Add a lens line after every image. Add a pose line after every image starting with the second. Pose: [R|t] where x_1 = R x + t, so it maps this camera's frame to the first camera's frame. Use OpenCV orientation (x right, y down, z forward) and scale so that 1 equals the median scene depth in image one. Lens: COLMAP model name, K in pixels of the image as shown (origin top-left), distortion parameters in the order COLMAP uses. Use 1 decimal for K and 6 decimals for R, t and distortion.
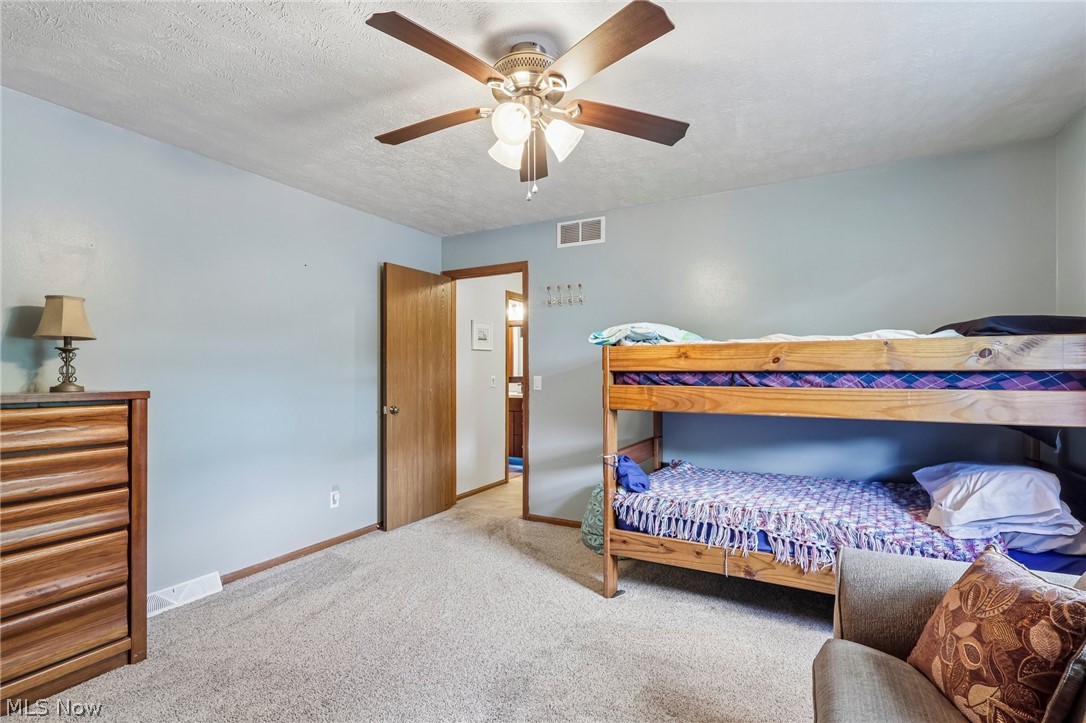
lens RADIAL K [[510.5, 0, 538.7], [0, 510.5, 372.6], [0, 0, 1]] dist [-0.000633, 0.000919]
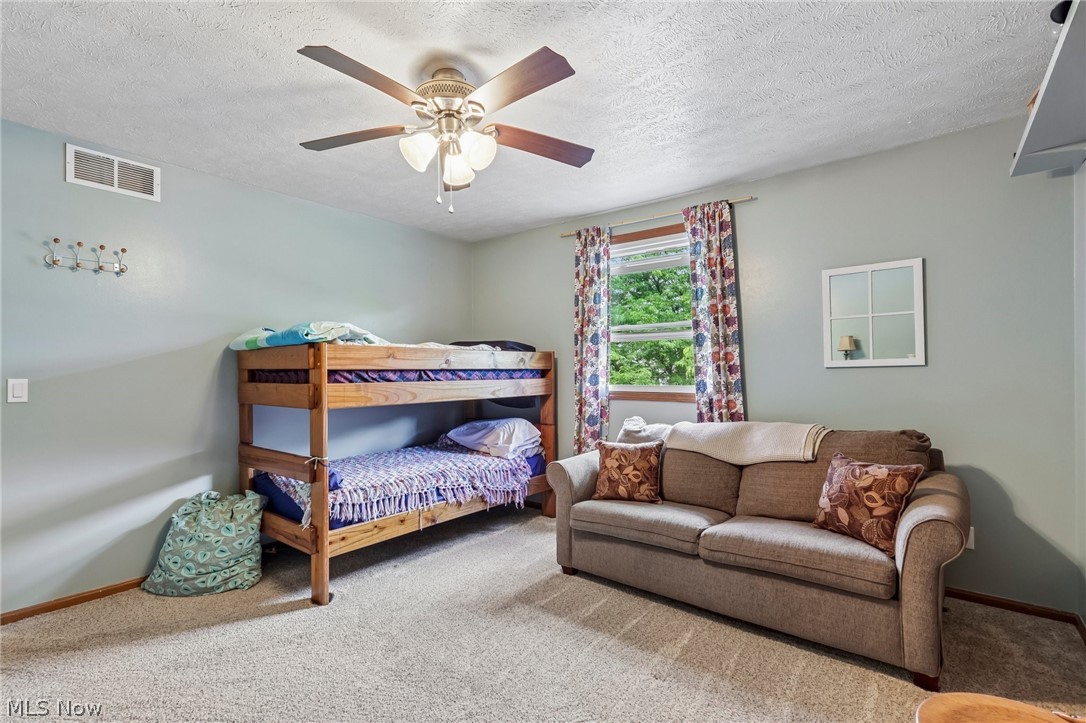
lens RADIAL K [[510.5, 0, 538.7], [0, 510.5, 372.6], [0, 0, 1]] dist [-0.000633, 0.000919]
pose [[0.159012, -0.003556, 0.987270, -0.810827], [0.008572, 0.999961, 0.002221, 0.004605], [-0.987239, 0.008110, 0.159036, 0.482207]]
